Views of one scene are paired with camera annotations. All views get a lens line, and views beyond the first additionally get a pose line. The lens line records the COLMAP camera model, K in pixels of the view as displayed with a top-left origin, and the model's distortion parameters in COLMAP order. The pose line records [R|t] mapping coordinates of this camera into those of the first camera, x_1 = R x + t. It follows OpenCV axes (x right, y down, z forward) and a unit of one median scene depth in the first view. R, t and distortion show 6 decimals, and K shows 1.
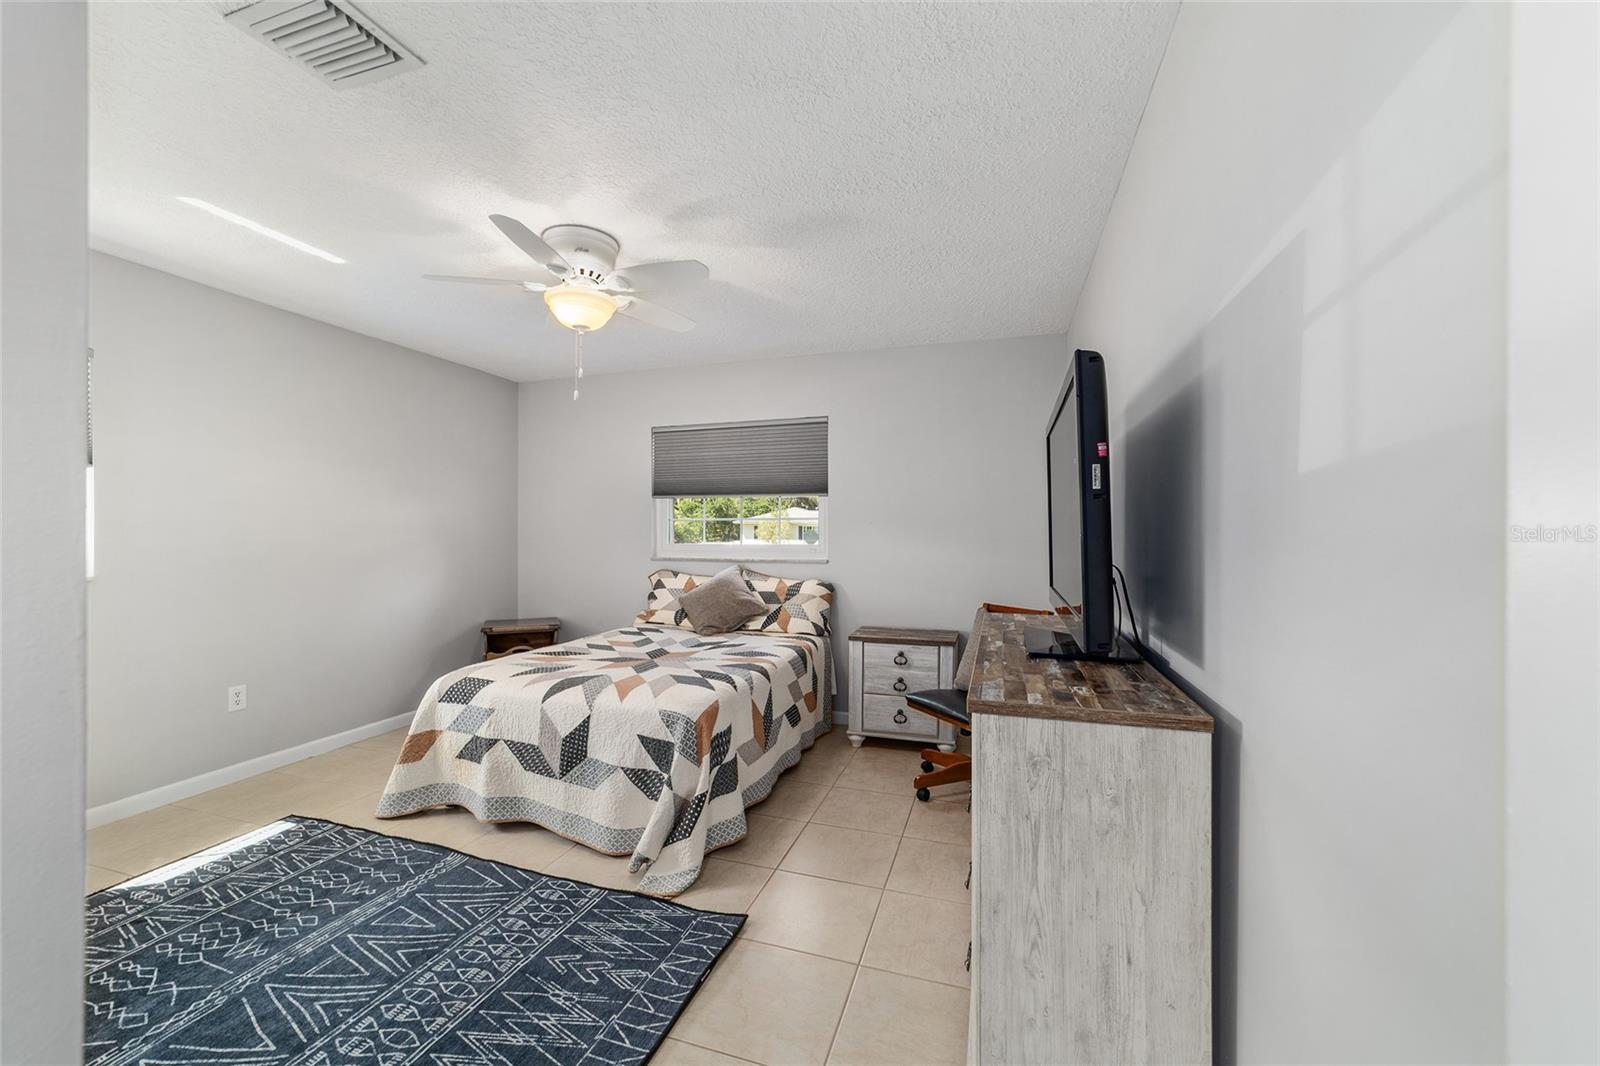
lens RADIAL K [[614.9, 0, 800.7], [0, 614.9, 532.0], [0, 0, 1]] dist [-0.025321, 0.010180]
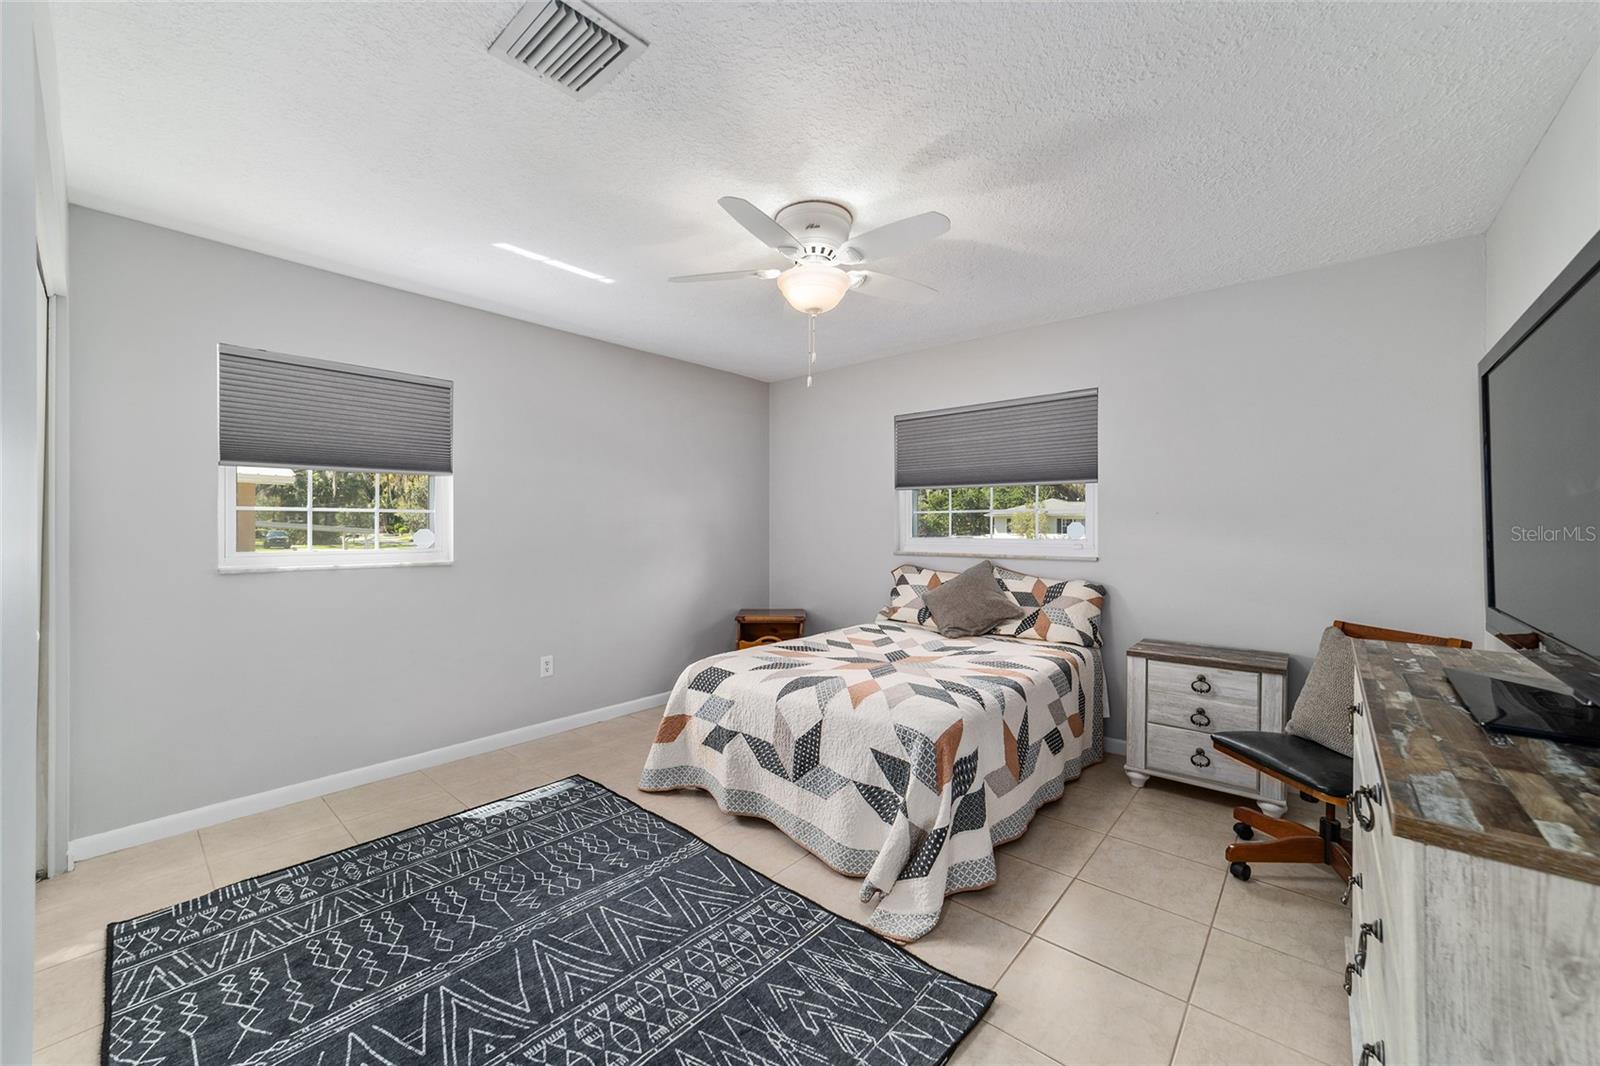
lens RADIAL K [[611.5, 0, 798.5], [0, 611.5, 529.9], [0, 0, 1]] dist [-0.020550, 0.009952]
pose [[0.919024, -0.000432, -0.394201, -0.007980], [0.003376, 0.999971, 0.006774, 0.000885], [0.394187, -0.007556, 0.918999, 0.119798]]
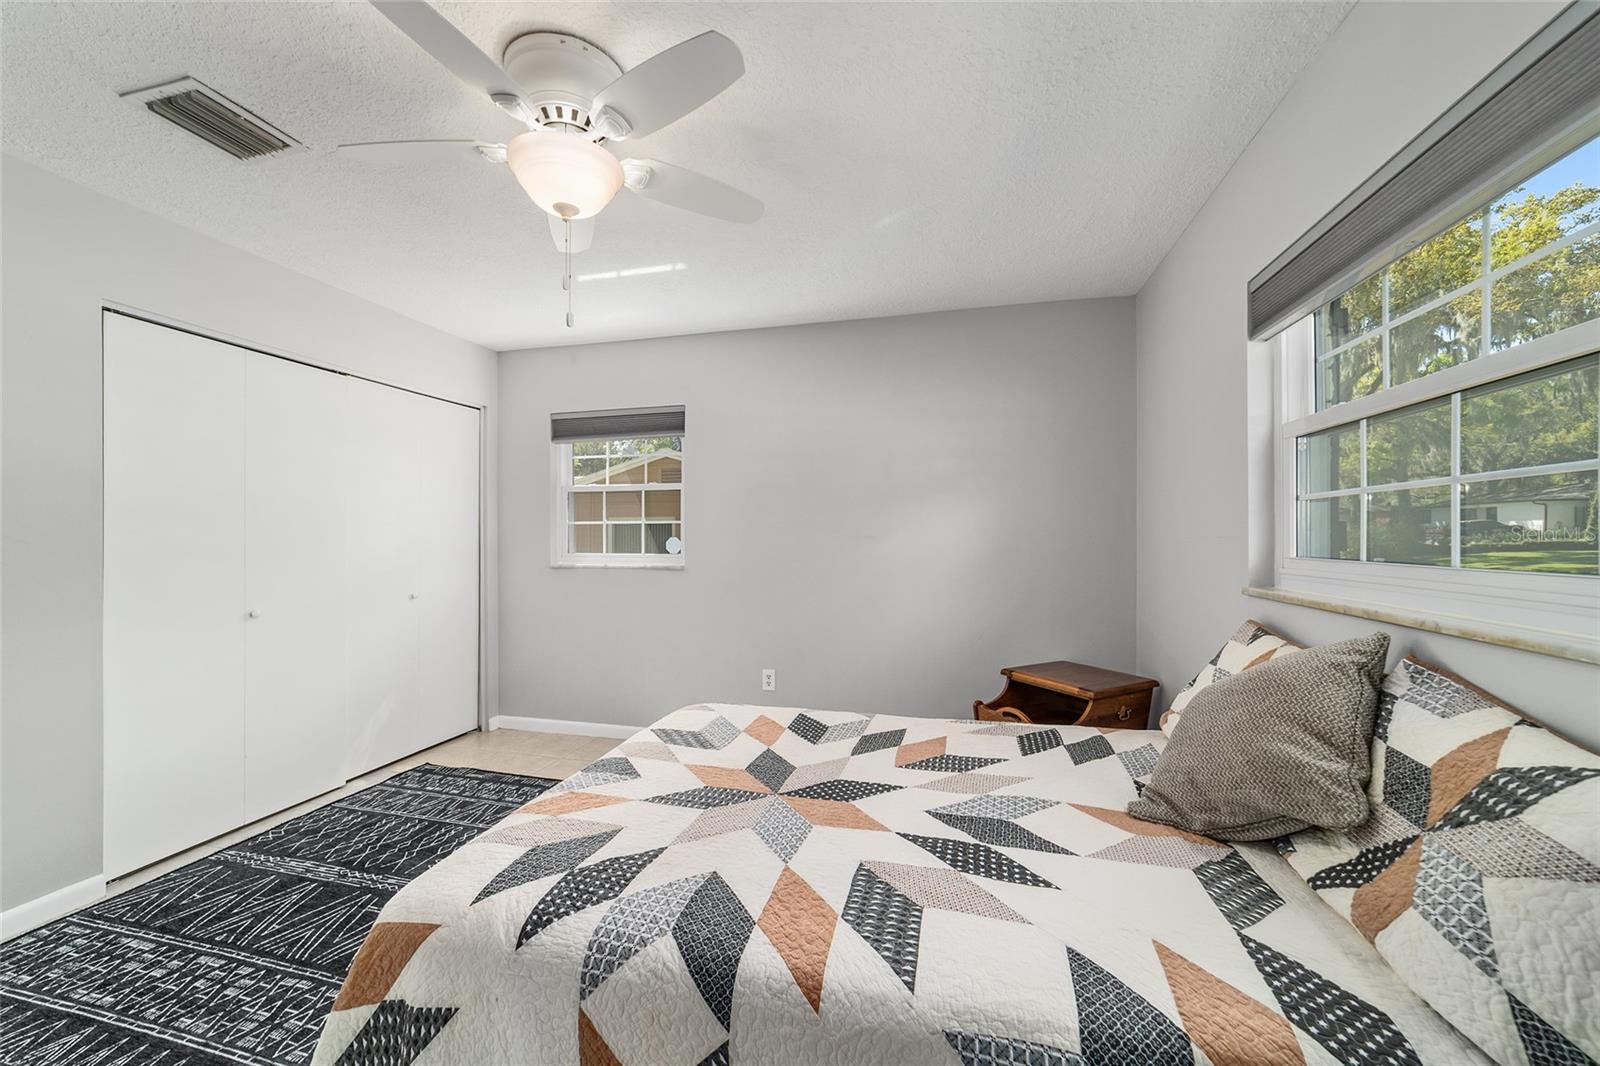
lens RADIAL K [[623.7, 0, 797.6], [0, 623.7, 538.3], [0, 0, 1]] dist [-0.000099, -0.000004]
pose [[0.055752, -0.002389, -0.998442, 0.299268], [0.002797, 0.999994, -0.002236, 0.011426], [0.998441, -0.002668, 0.055758, 1.187534]]
